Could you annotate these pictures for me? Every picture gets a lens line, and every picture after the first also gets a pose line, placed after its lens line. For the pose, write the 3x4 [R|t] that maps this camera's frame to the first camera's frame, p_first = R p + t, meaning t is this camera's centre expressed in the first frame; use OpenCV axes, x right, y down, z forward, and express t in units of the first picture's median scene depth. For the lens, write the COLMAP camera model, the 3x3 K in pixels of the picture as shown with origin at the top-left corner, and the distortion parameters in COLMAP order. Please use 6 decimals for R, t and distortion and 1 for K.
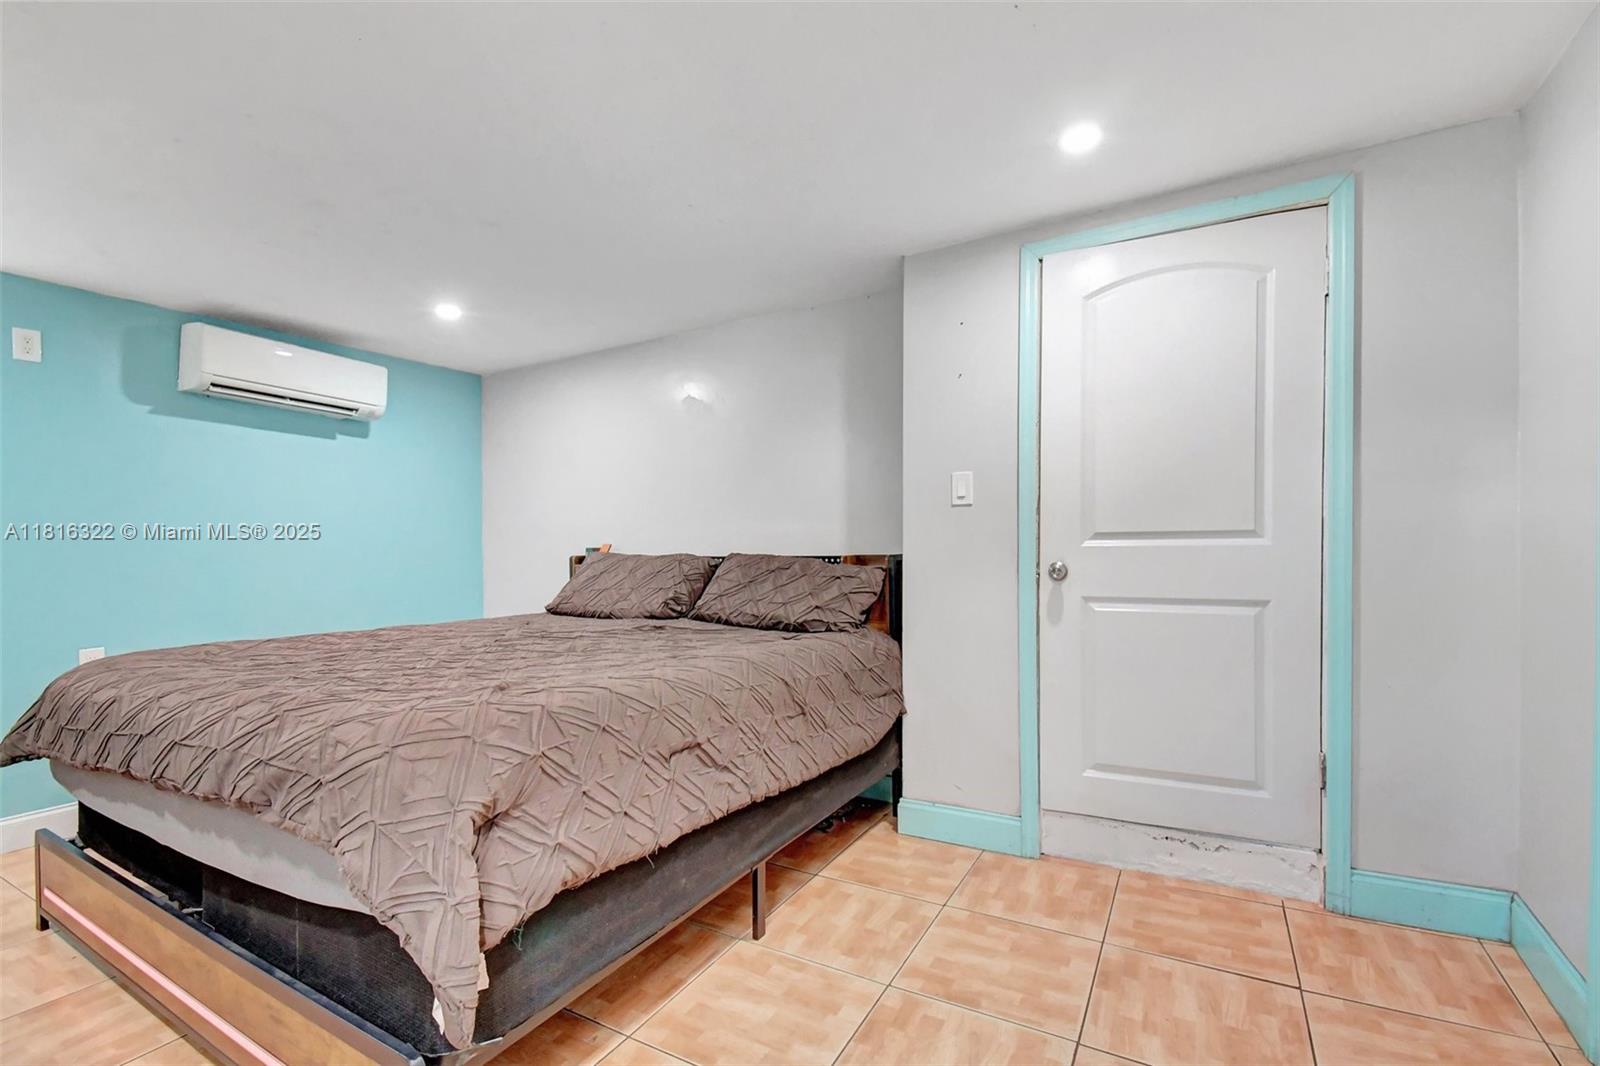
lens RADIAL K [[694.7, 0, 800.0], [0, 694.7, 533.0], [0, 0, 1]] dist [-0.001068, -0.009228]
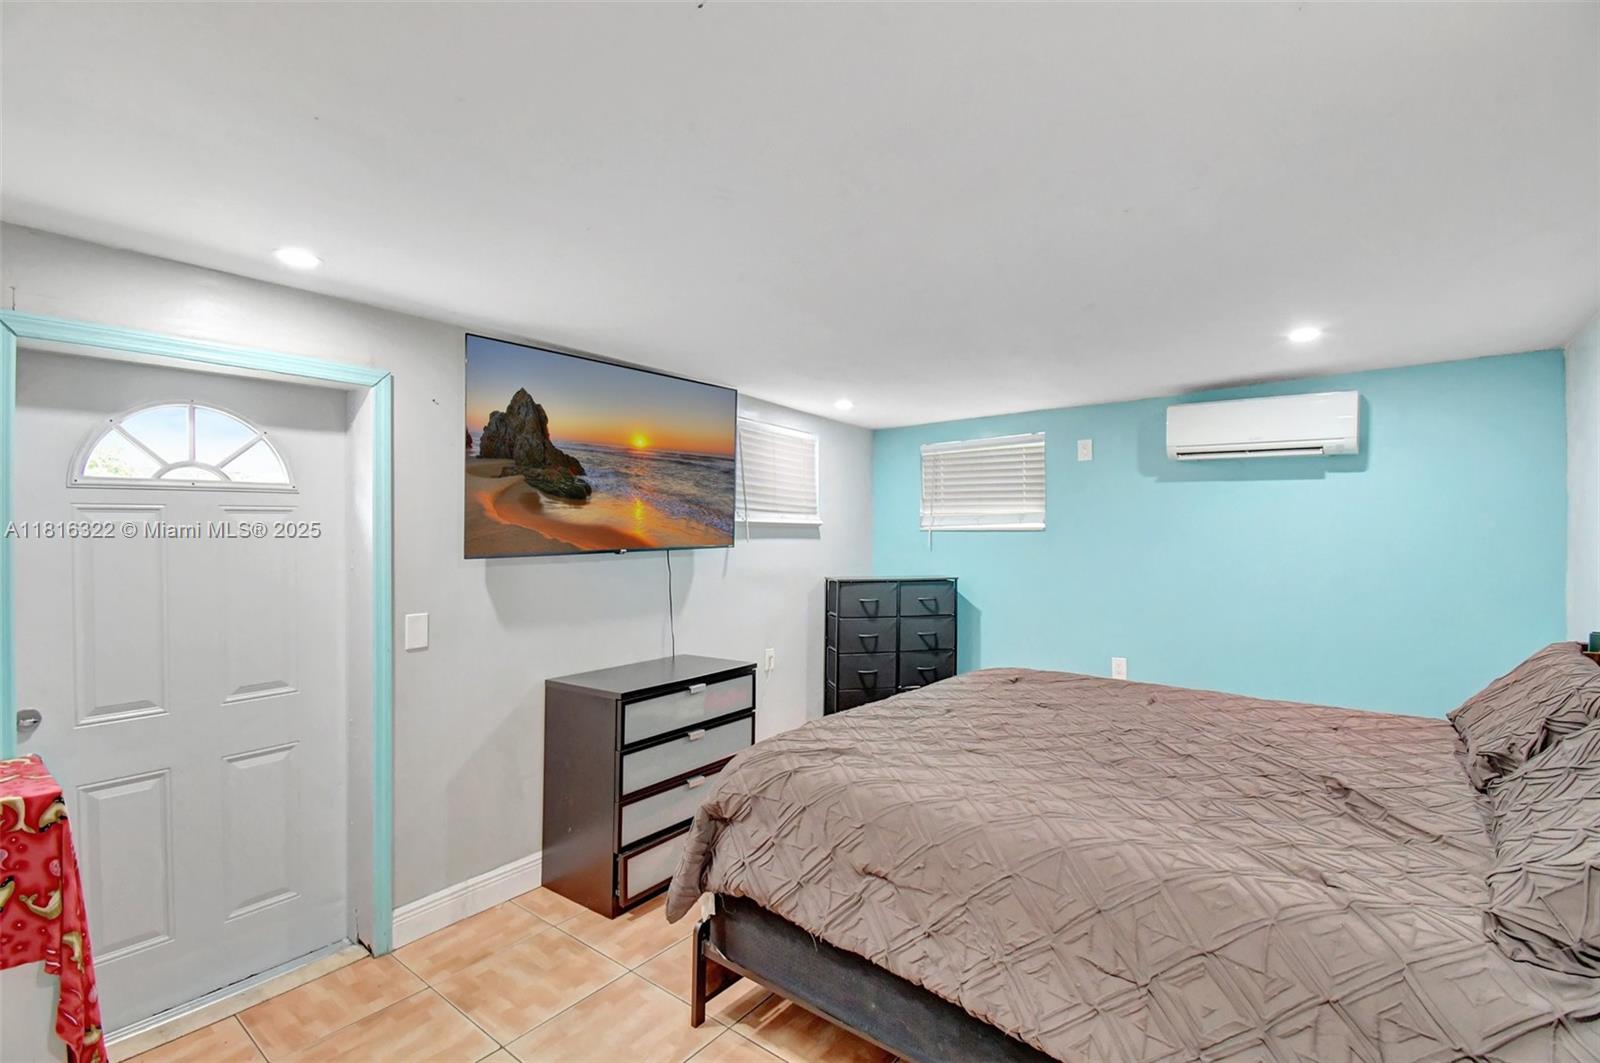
lens RADIAL K [[702.7, 0, 796.7], [0, 702.7, 537.5], [0, 0, 1]] dist [0.005120, -0.011148]
pose [[-0.157907, 0.013634, -0.987360, 0.715955], [0.028071, 0.999563, 0.009313, -0.166285], [0.987055, -0.026245, -0.158220, 0.885632]]
